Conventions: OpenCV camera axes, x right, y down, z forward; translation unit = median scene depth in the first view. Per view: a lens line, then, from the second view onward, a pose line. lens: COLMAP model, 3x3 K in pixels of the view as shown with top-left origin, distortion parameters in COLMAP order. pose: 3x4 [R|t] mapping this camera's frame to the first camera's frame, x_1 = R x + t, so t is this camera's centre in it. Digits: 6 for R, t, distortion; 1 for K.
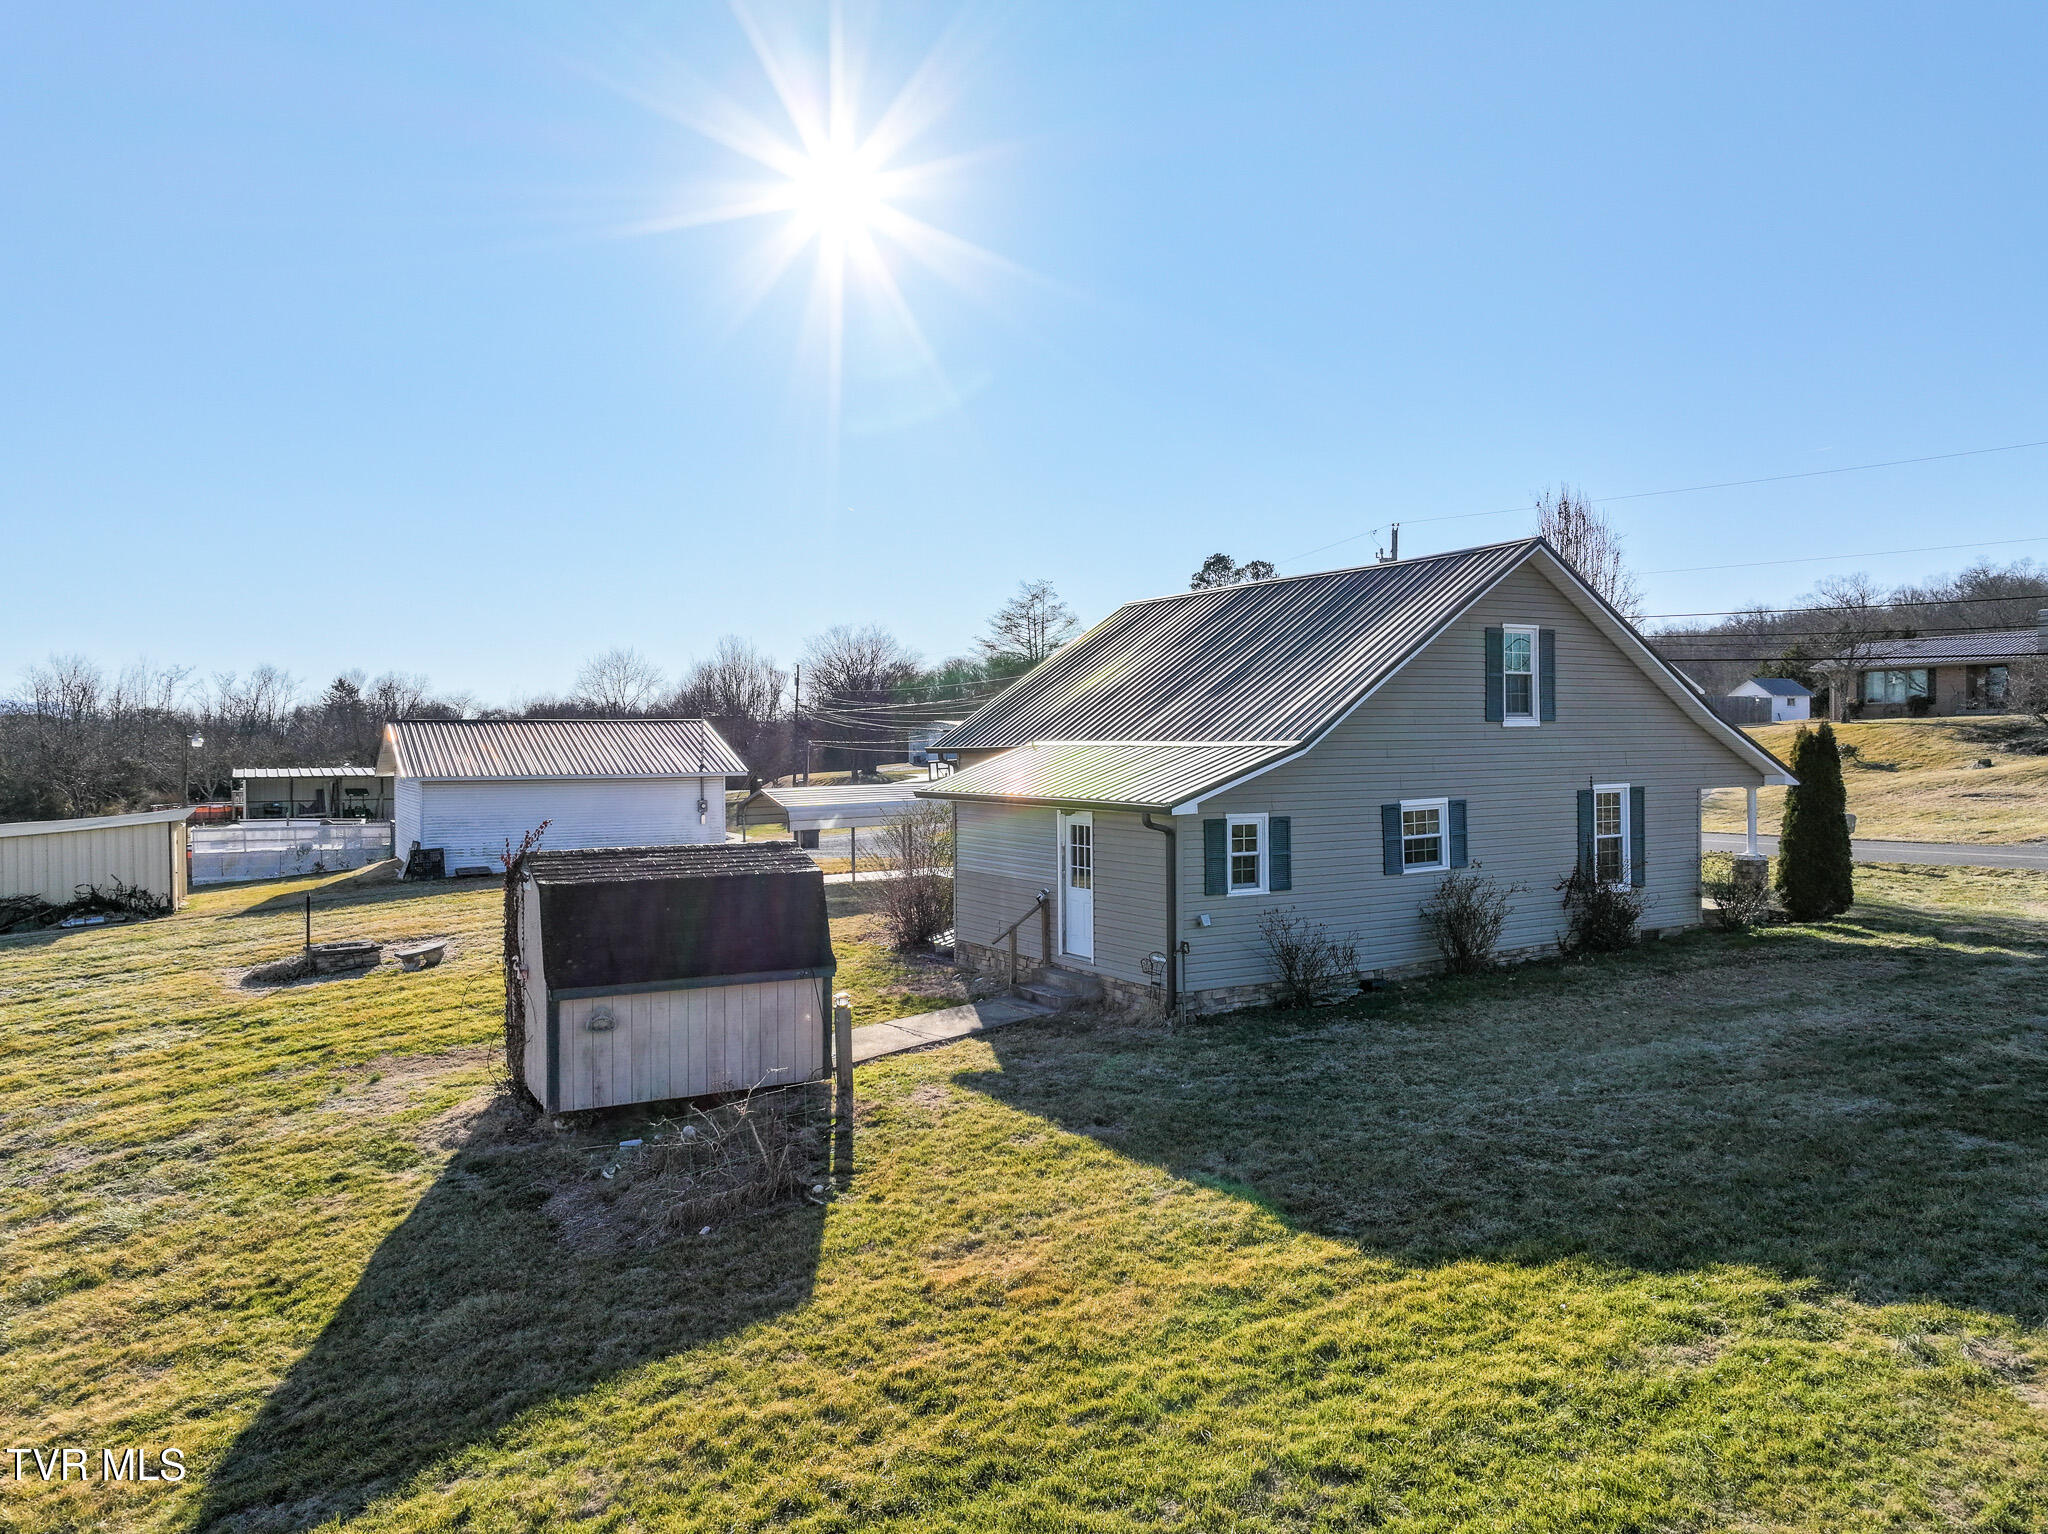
lens RADIAL K [[1422.5, 0, 1024.0], [0, 1422.5, 767.0], [0, 0, 1]] dist [0.025235, -0.000937]
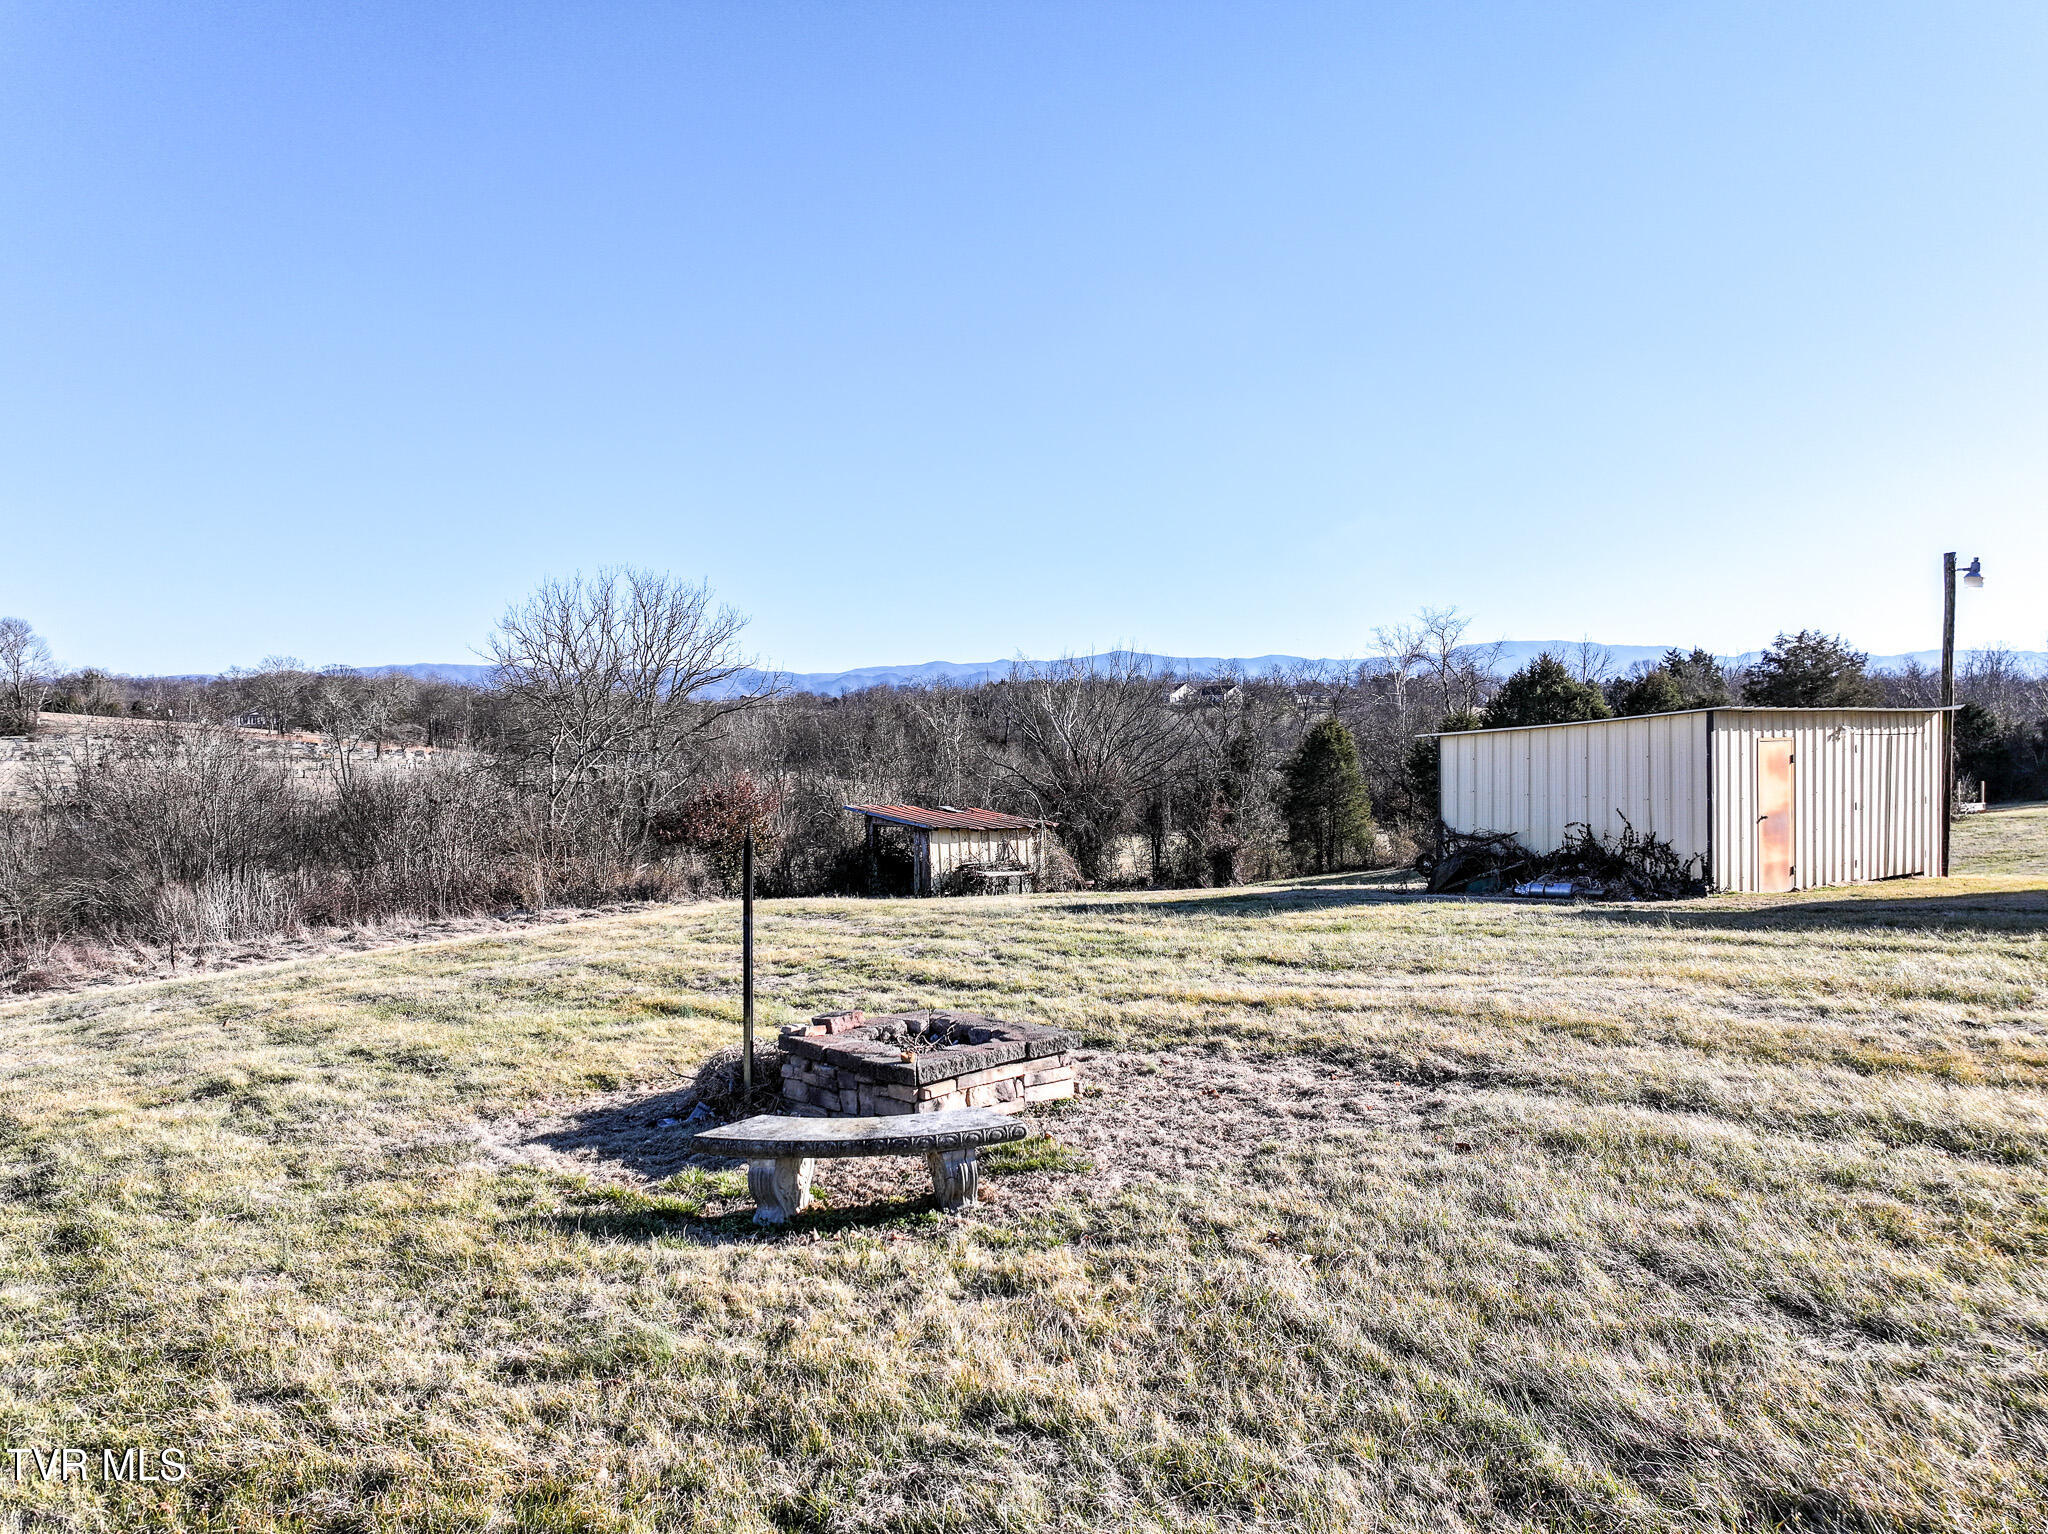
lens RADIAL K [[1436.4, 0, 1024.0], [0, 1436.4, 767.0], [0, 0, 1]] dist [0.008937, -0.001081]
pose [[0.168307, 0.029969, -0.985279, -0.259497], [-0.010234, 0.999537, 0.028654, 0.083787], [0.985682, 0.005261, 0.168536, 1.262716]]
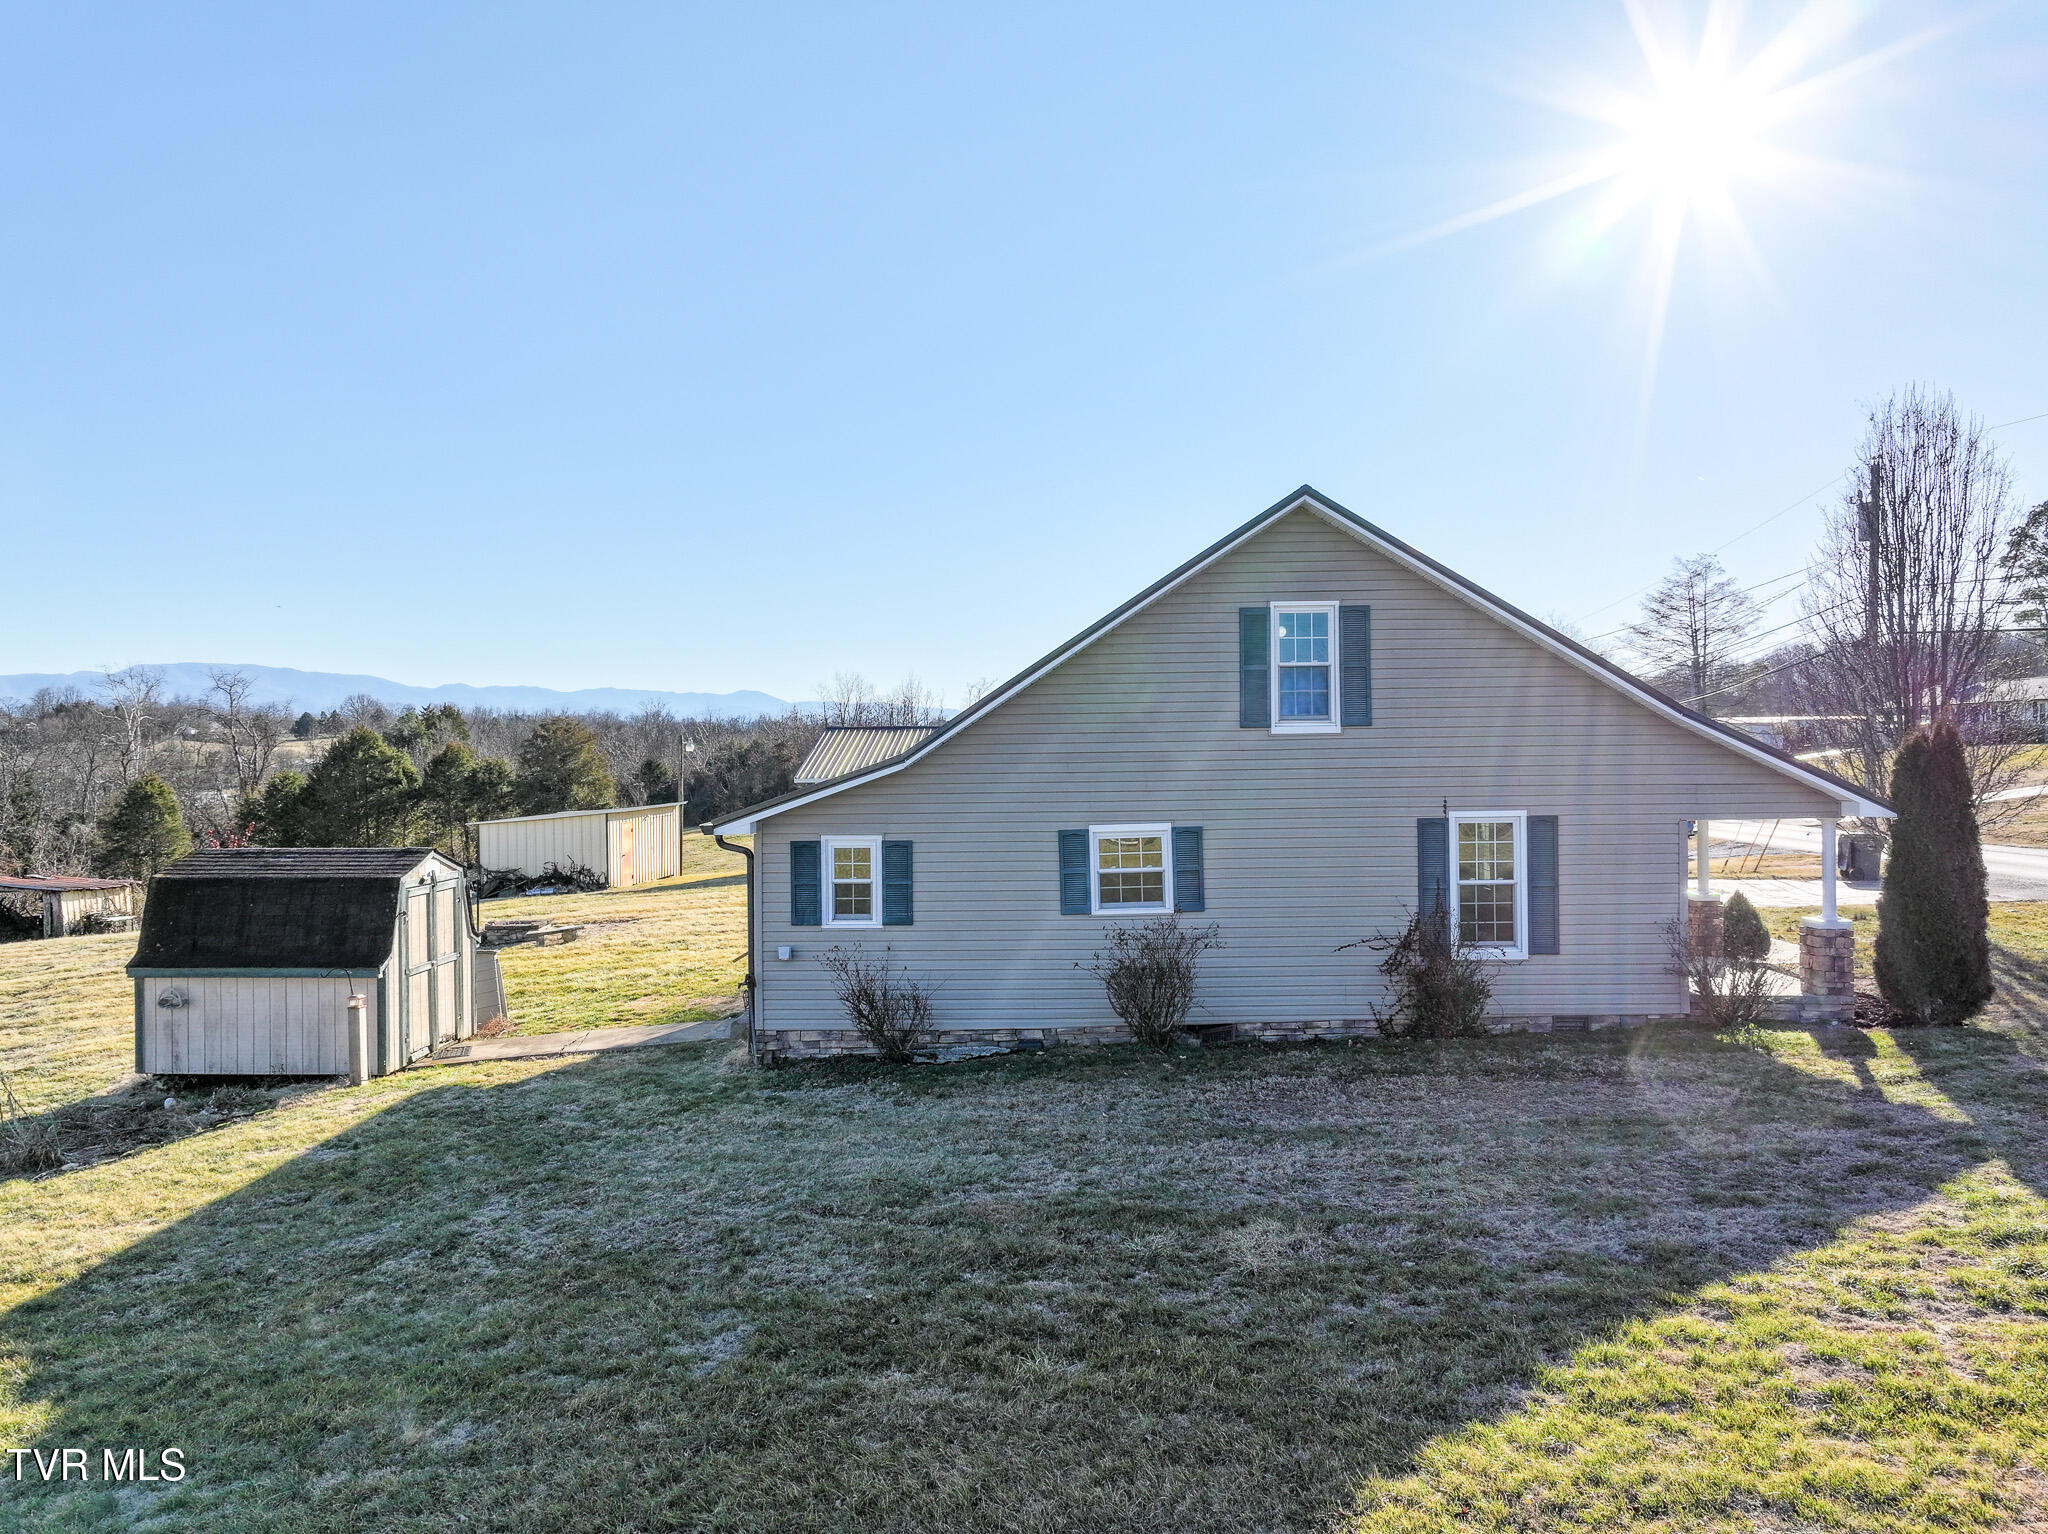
lens RADIAL K [[1436.4, 0, 1024.0], [0, 1436.4, 767.0], [0, 0, 1]] dist [0.008937, -0.001081]
pose [[0.850528, 0.006291, -0.525892, 0.651228], [-0.006475, 0.999978, 0.001491, -0.010738], [0.525889, 0.002137, 0.850550, 0.271796]]
